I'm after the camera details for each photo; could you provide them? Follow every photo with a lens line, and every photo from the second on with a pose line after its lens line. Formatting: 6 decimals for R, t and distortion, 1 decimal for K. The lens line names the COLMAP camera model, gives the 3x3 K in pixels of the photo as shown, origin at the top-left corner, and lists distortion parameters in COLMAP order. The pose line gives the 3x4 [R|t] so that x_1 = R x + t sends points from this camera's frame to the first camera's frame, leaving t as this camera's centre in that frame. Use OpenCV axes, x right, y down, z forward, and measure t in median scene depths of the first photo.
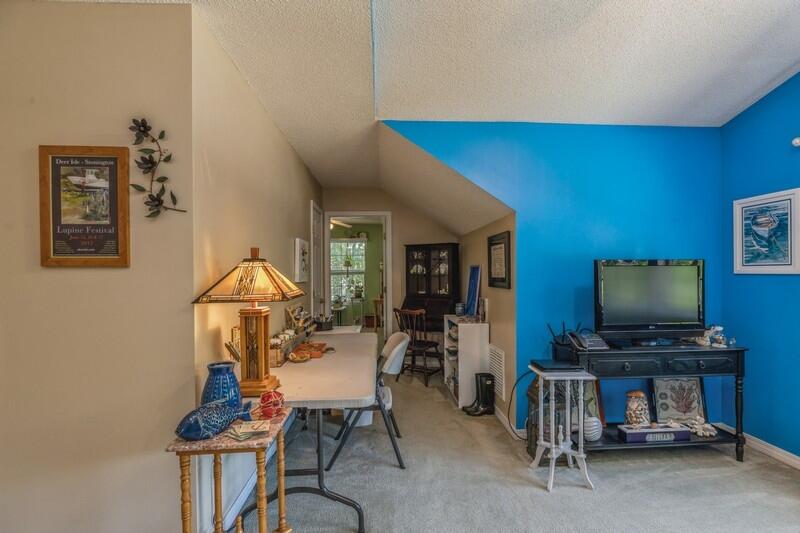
lens RADIAL K [[378.9, 0, 404.4], [0, 378.9, 275.3], [0, 0, 1]] dist [-0.002619, -0.000018]
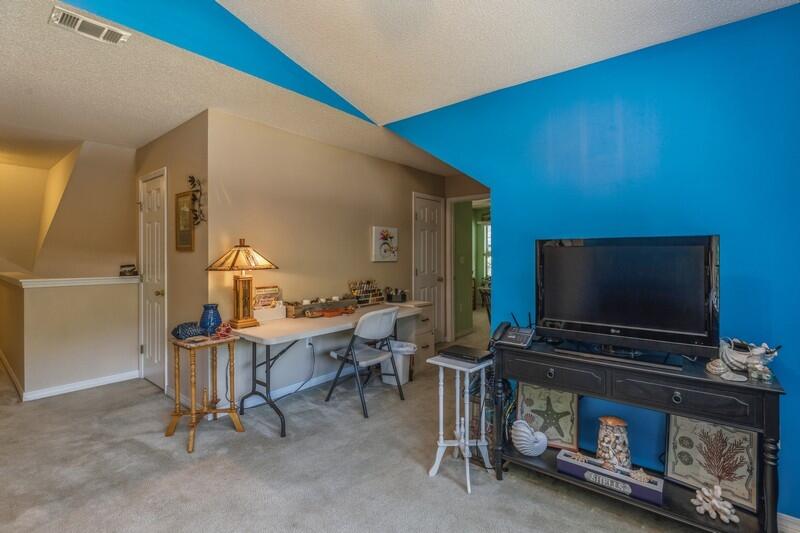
lens RADIAL K [[379.3, 0, 398.7], [0, 379.3, 256.5], [0, 0, 1]] dist [-0.000955, 0.000102]
pose [[0.725555, 0.008526, -0.688112, 1.398758], [-0.008253, 0.999959, 0.003688, -0.009279], [0.688115, 0.003003, 0.725595, 0.305767]]
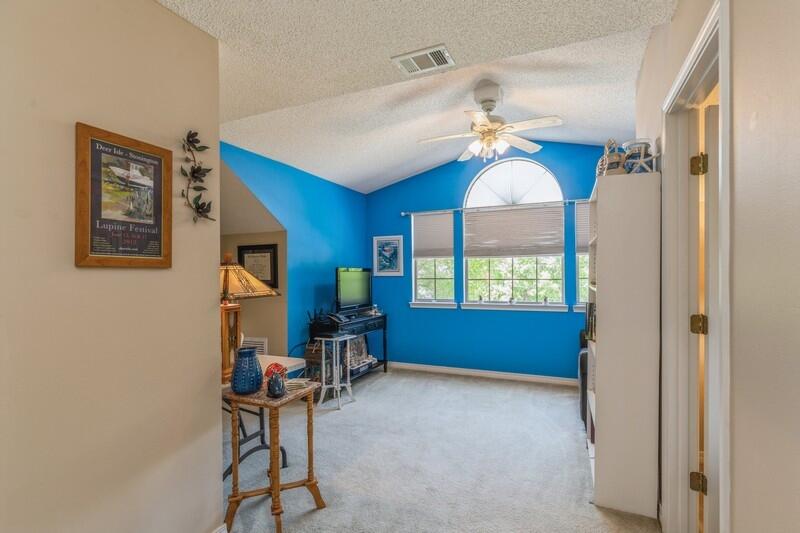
lens RADIAL K [[394.8, 0, 409.2], [0, 394.8, 272.8], [0, 0, 1]] dist [0.000478, 0.000024]
pose [[0.453896, 0.007371, 0.891024, -1.387002], [0.008016, 0.999892, -0.012355, 0.008264], [-0.891019, 0.012750, 0.453788, -0.051333]]
